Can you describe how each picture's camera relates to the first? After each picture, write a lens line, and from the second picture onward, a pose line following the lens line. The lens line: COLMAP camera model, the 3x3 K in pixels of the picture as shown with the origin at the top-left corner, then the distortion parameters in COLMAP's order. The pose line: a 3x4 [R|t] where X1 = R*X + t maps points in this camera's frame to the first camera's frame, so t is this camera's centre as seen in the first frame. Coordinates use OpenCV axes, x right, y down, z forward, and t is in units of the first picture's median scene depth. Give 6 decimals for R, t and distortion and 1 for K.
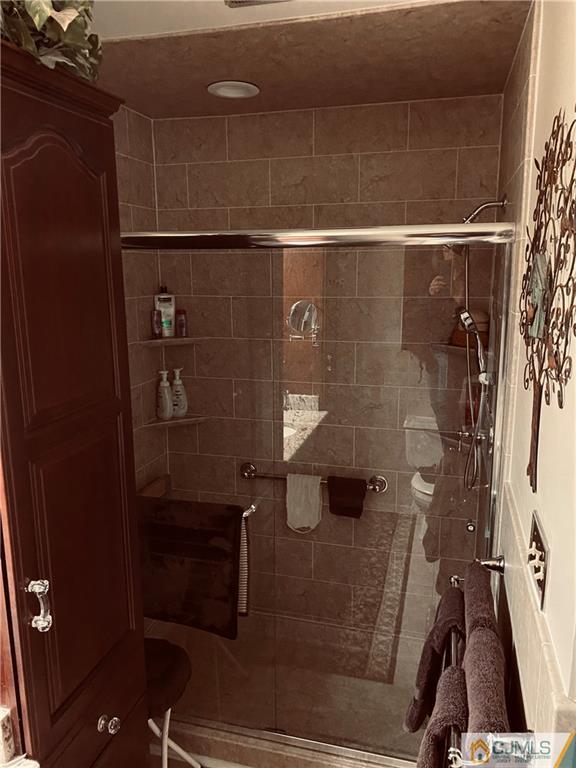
lens RADIAL K [[592.8, 0, 283.5], [0, 592.8, 385.4], [0, 0, 1]] dist [-0.001182, -0.001278]
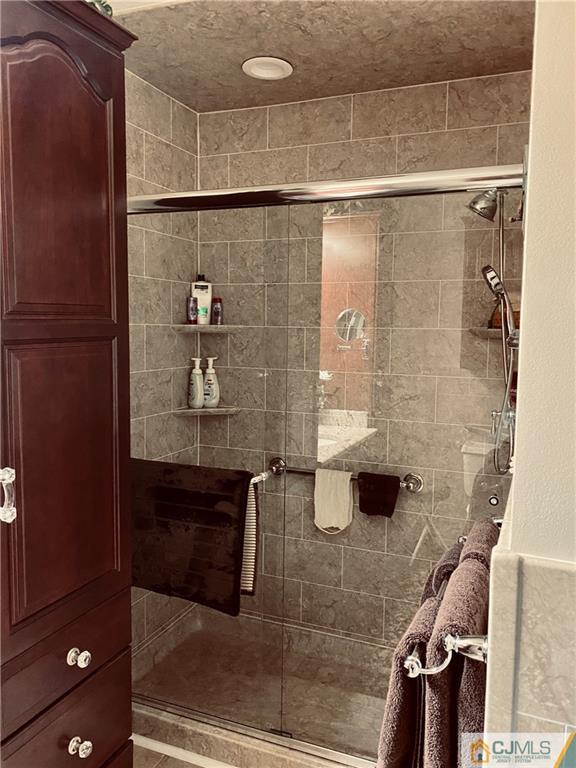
lens RADIAL K [[615.5, 0, 288.0], [0, 615.5, 384.0], [0, 0, 1]] dist [0.000749, -0.002718]
pose [[0.991974, 0.031800, -0.122379, 0.079366], [-0.044400, 0.993829, -0.101649, 0.121076], [0.118392, 0.106267, 0.987264, 0.009568]]
